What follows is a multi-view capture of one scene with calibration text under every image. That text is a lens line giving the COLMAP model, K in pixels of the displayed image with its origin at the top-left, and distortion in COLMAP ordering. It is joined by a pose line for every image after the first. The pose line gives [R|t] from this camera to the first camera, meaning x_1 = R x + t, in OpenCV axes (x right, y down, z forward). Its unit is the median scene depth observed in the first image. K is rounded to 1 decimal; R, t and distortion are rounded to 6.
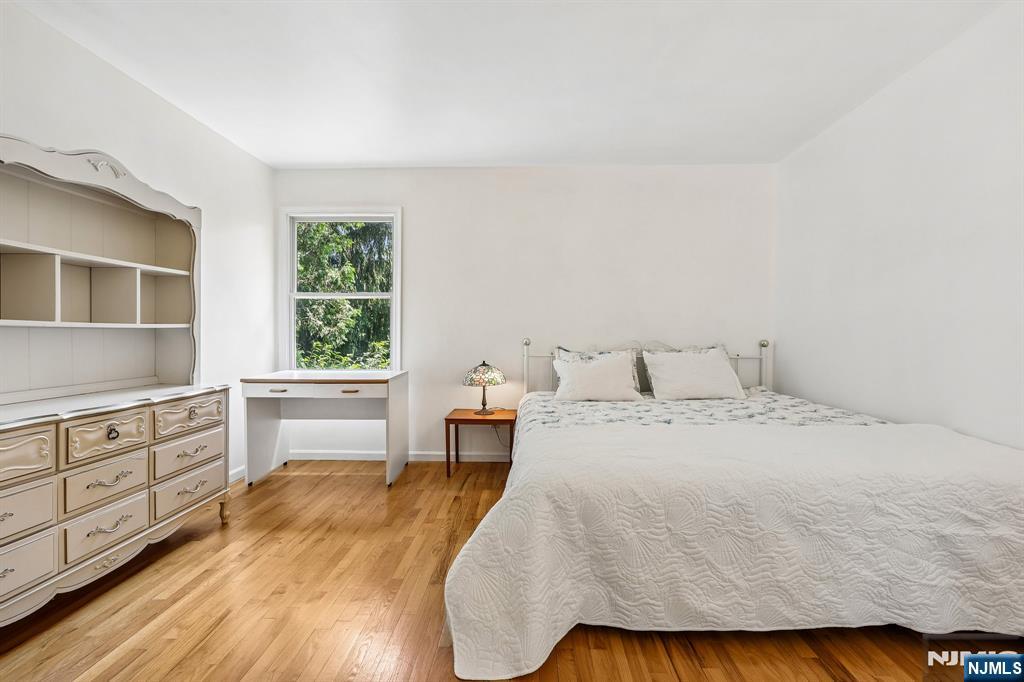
lens RADIAL K [[461.9, 0, 511.3], [0, 461.9, 339.9], [0, 0, 1]] dist [0.000789, 0.000245]
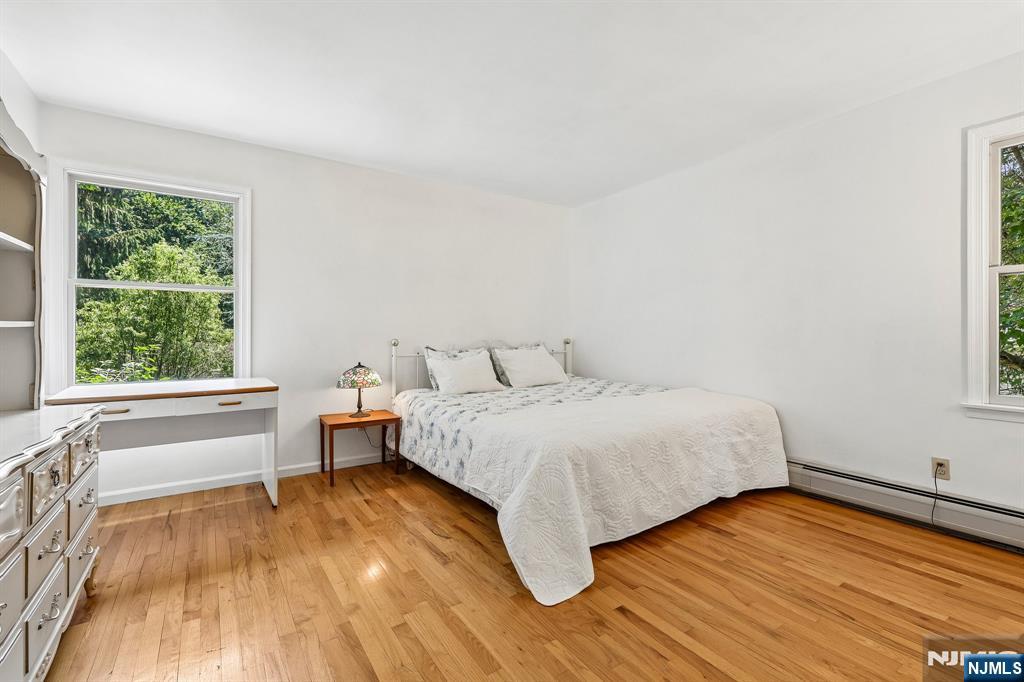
lens RADIAL K [[461.9, 0, 520.0], [0, 461.9, 334.2], [0, 0, 1]] dist [0.000789, 0.000245]
pose [[0.805359, -0.002276, 0.592783, -0.403960], [0.010210, 0.999898, -0.010032, -0.000873], [-0.592700, 0.014132, 0.805300, 0.006691]]
